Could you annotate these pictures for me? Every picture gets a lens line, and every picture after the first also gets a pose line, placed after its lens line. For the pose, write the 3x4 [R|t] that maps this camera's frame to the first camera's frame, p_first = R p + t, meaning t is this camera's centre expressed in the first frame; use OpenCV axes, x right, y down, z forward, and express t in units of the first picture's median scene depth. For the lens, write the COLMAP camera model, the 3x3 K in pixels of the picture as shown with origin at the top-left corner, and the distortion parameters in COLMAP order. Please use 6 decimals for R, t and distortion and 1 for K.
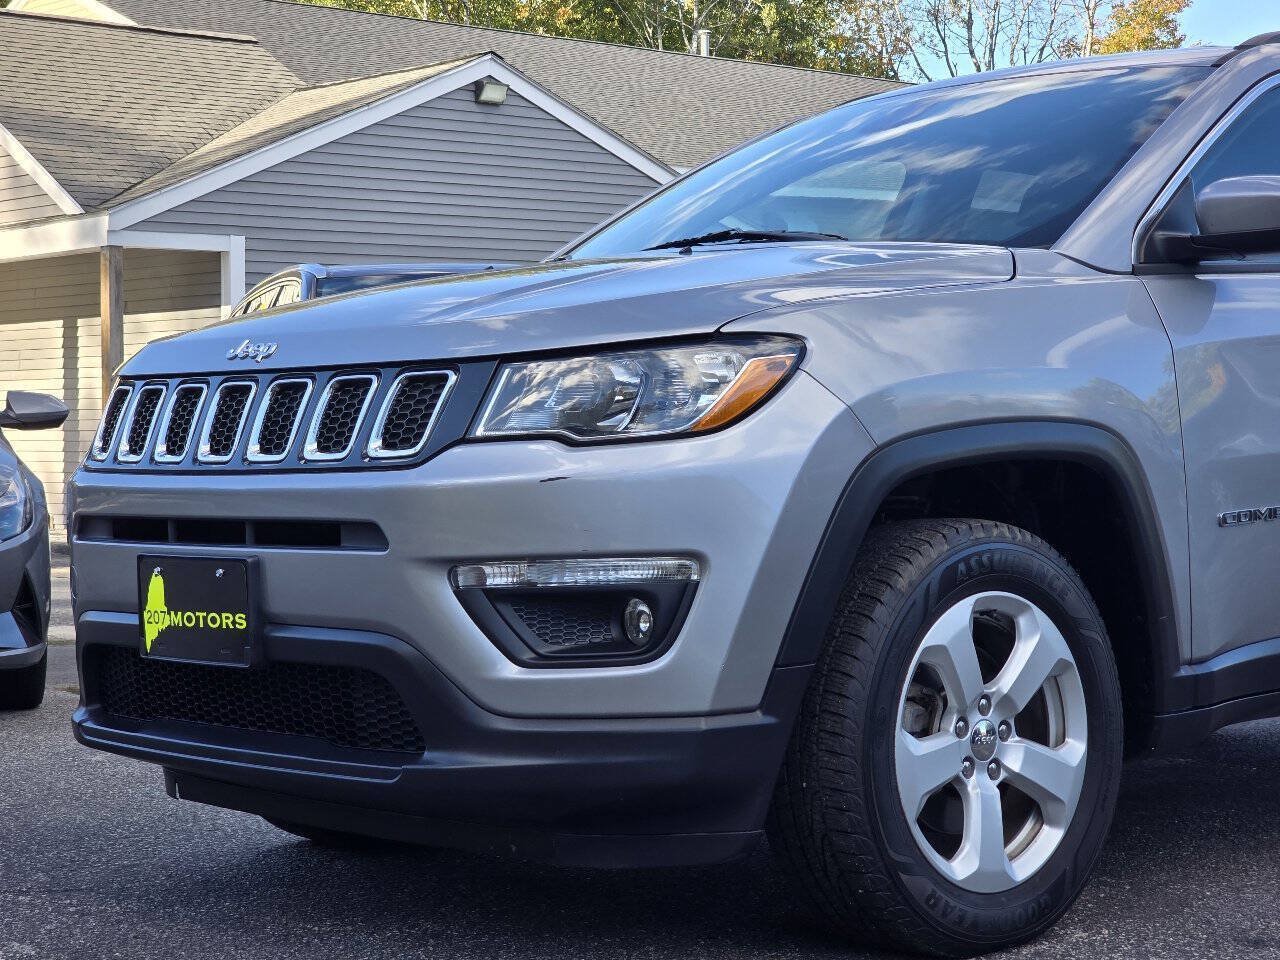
lens RADIAL K [[2522.0, 0, 640.0], [0, 2522.0, 480.0], [0, 0, 1]] dist [0.017222, 0.367540]
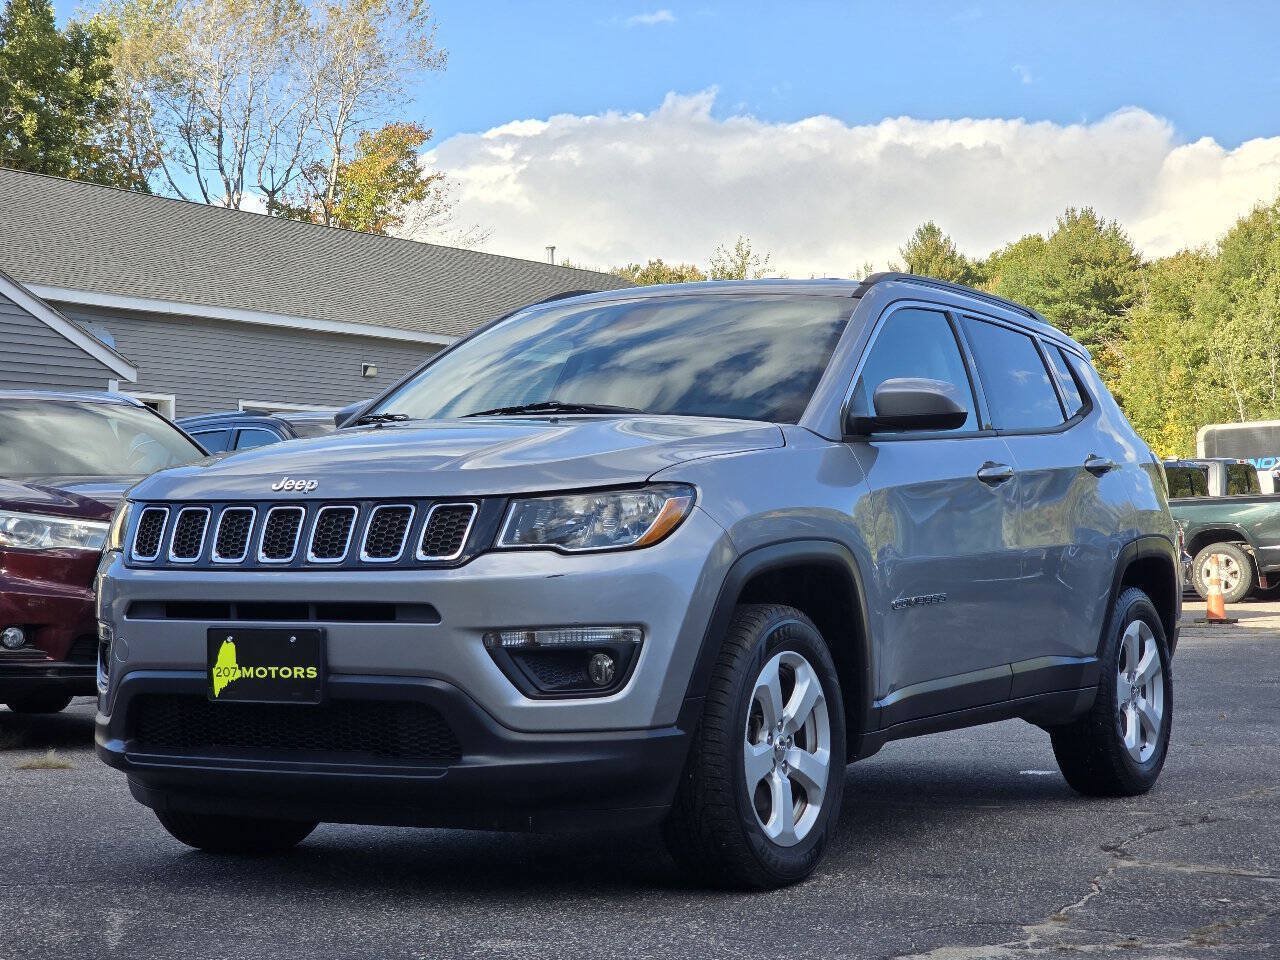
lens RADIAL K [[2522.0, 0, 640.0], [0, 2522.0, 480.0], [0, 0, 1]] dist [0.017222, 0.367540]
pose [[0.950358, 0.017608, 0.310661, -0.423893], [-0.004545, 0.999077, -0.042722, 0.006250], [-0.311126, 0.039189, 0.949560, -0.435944]]
